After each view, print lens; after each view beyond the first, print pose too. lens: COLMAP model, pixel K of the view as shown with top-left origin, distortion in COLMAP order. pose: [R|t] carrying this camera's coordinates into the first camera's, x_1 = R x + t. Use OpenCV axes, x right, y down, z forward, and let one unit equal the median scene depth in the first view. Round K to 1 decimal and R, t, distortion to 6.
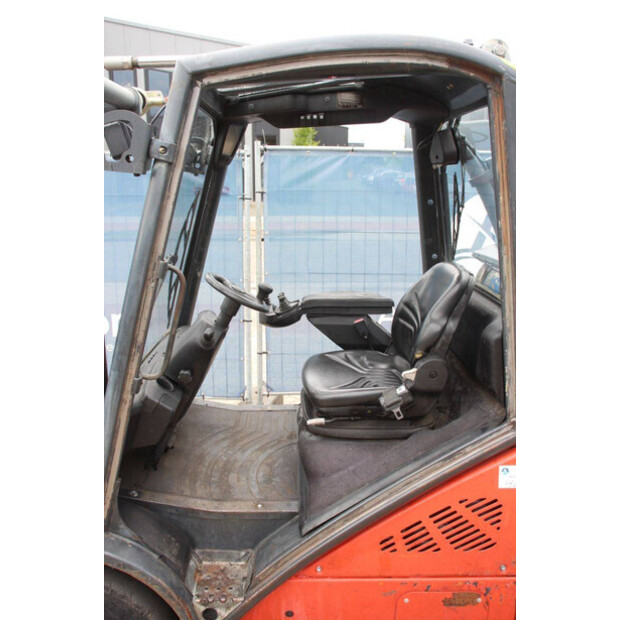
lens RADIAL K [[542.2, 0, 310.0], [0, 542.2, 310.0], [0, 0, 1]] dist [-0.083294, 0.006809]
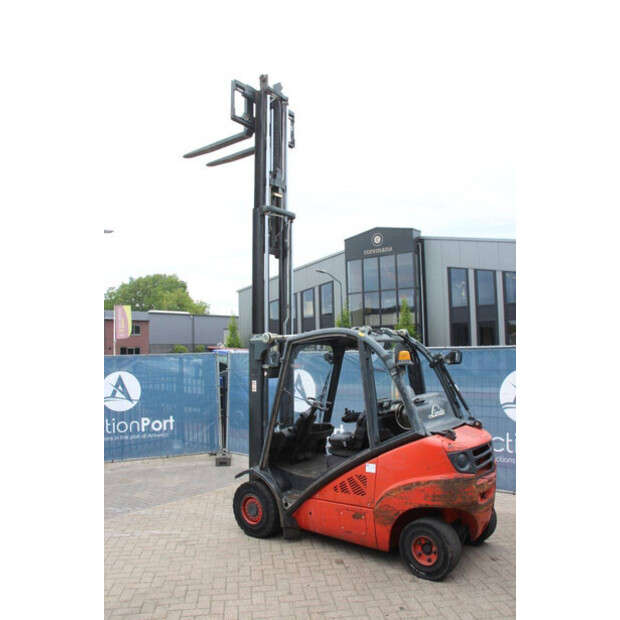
lens RADIAL K [[514.9, 0, 310.0], [0, 514.9, 310.0], [0, 0, 1]] dist [-0.167093, 0.151281]
pose [[0.782989, -0.067168, -0.618398, 1.793350], [-0.135722, 0.951752, -0.275221, 0.283887], [0.607048, 0.299426, 0.736096, -1.405257]]
